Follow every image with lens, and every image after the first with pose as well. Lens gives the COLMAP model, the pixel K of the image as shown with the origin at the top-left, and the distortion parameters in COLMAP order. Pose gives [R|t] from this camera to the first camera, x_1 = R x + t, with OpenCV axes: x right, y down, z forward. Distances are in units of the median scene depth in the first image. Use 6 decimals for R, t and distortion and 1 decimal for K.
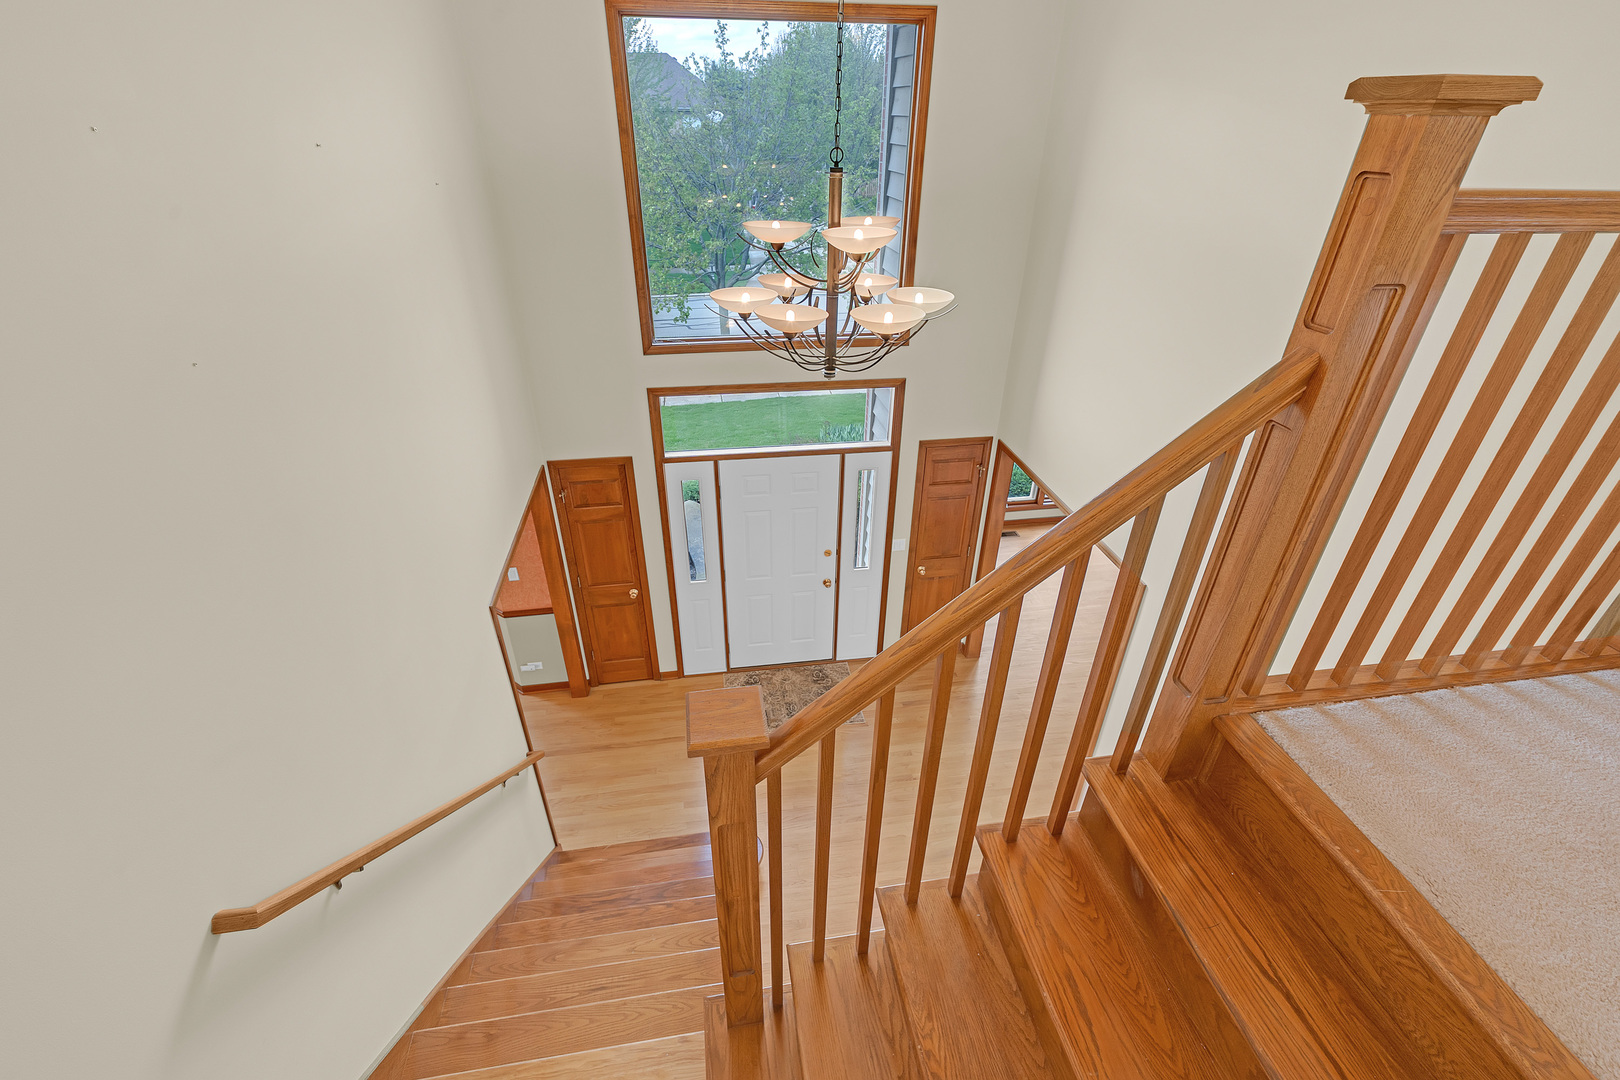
lens RADIAL K [[716.4, 0, 808.2], [0, 716.4, 534.1], [0, 0, 1]] dist [-0.001215, 0.000398]
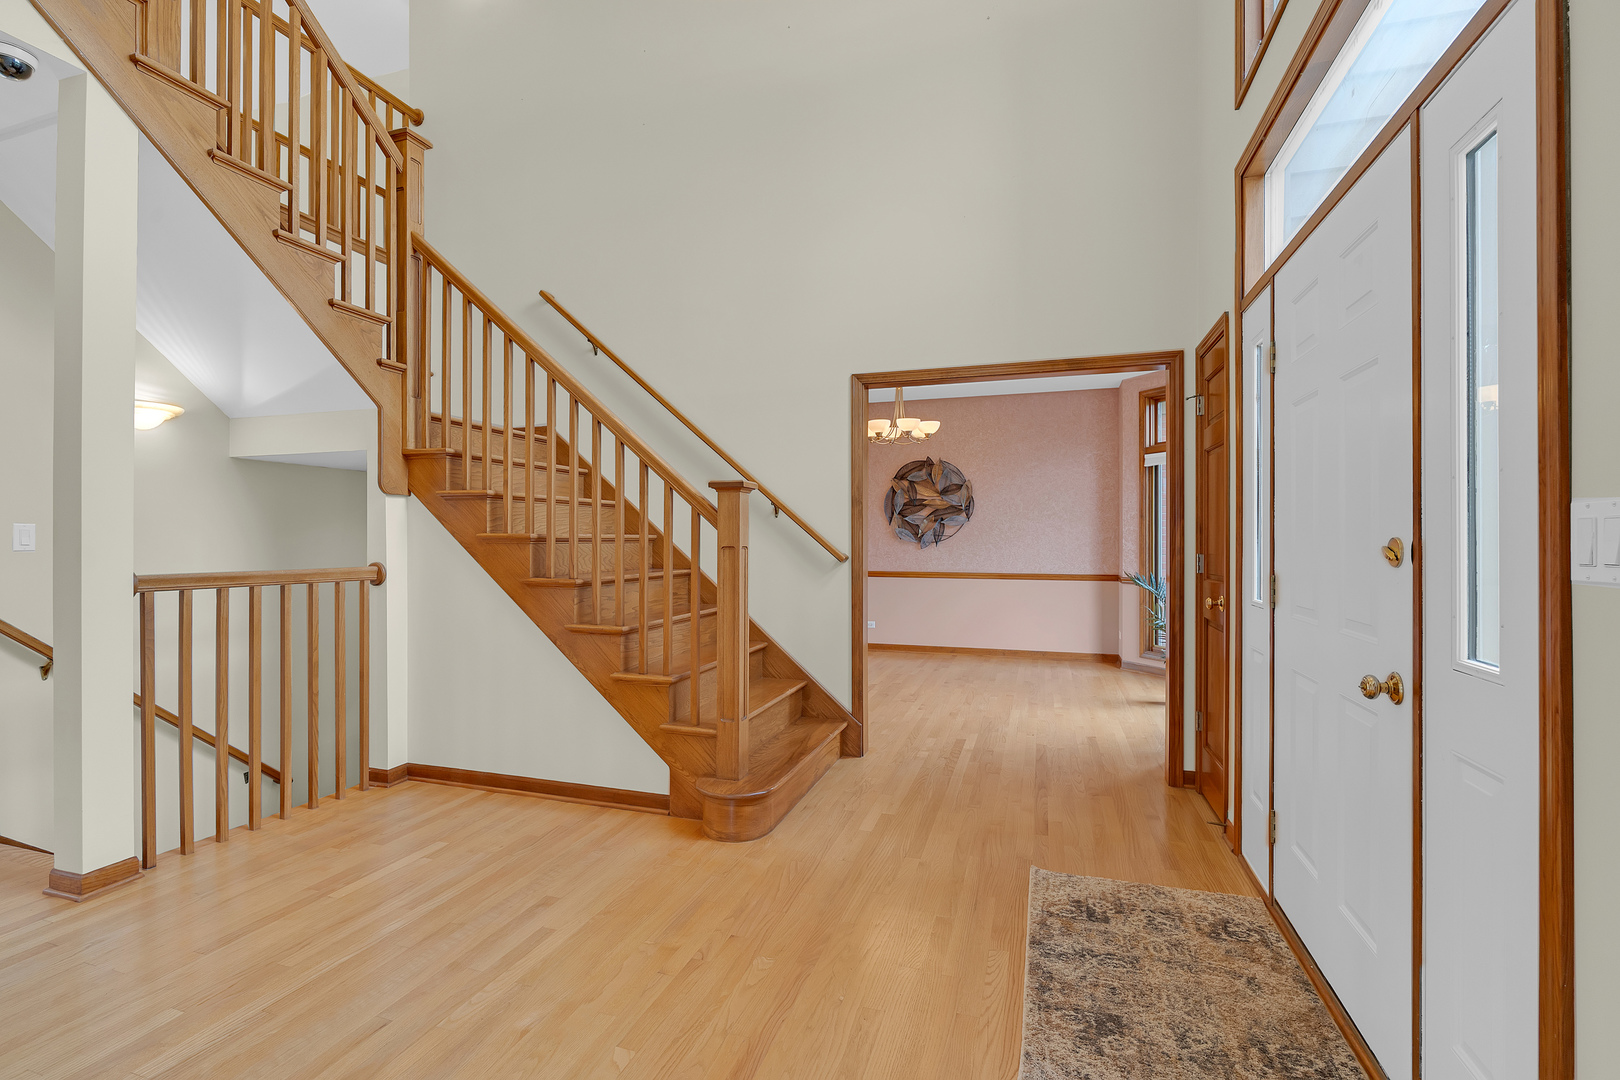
lens RADIAL K [[716.4, 0, 808.2], [0, 716.4, 534.1], [0, 0, 1]] dist [-0.001215, 0.000398]
pose [[-0.456192, -0.018281, -0.889693, 0.356430], [-0.465127, 0.857244, 0.220881, 0.061492], [0.758647, 0.514585, -0.399571, 0.936349]]
